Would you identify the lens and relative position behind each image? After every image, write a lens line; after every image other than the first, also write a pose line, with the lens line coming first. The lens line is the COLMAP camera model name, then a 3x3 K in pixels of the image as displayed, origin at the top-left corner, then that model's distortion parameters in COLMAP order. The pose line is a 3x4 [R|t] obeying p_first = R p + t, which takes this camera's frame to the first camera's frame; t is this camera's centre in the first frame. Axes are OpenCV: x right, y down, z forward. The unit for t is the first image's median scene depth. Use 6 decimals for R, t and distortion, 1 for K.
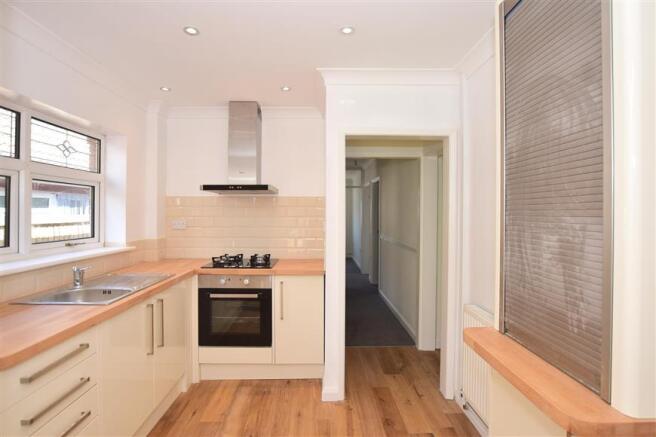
lens RADIAL K [[337.8, 0, 323.4], [0, 337.8, 210.6], [0, 0, 1]] dist [-0.020294, -0.000127]
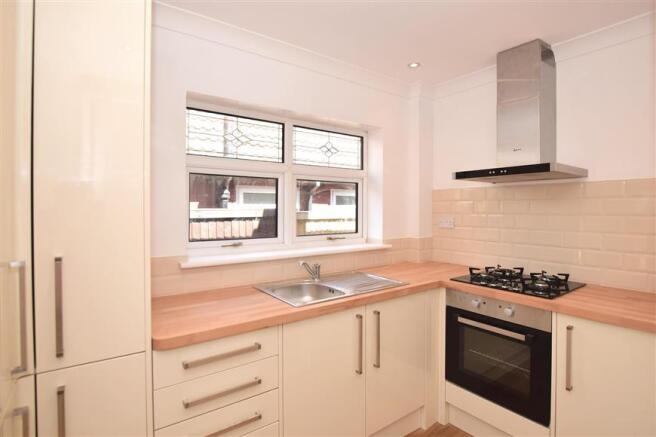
lens RADIAL K [[337.8, 0, 323.4], [0, 337.8, 210.6], [0, 0, 1]] dist [-0.020294, -0.000127]
pose [[0.569721, 0.002557, -0.821834, 0.106743], [0.007379, 0.999939, 0.008227, 0.002437], [0.821805, -0.010752, 0.569667, 0.323791]]
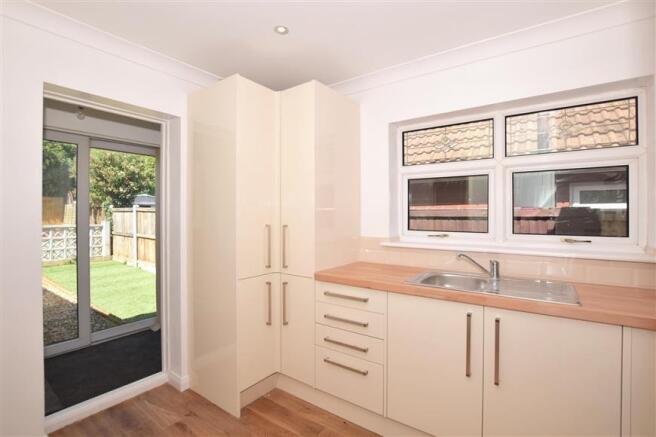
lens RADIAL K [[288.9, 0, 328.0], [0, 288.9, 218.5], [0, 0, 1]] dist [-0.002921, -0.000477]
pose [[-0.569690, 0.006888, -0.821831, 0.180155], [0.002384, 0.999975, 0.006728, 0.035694], [0.821856, 0.001874, -0.569692, 0.829620]]
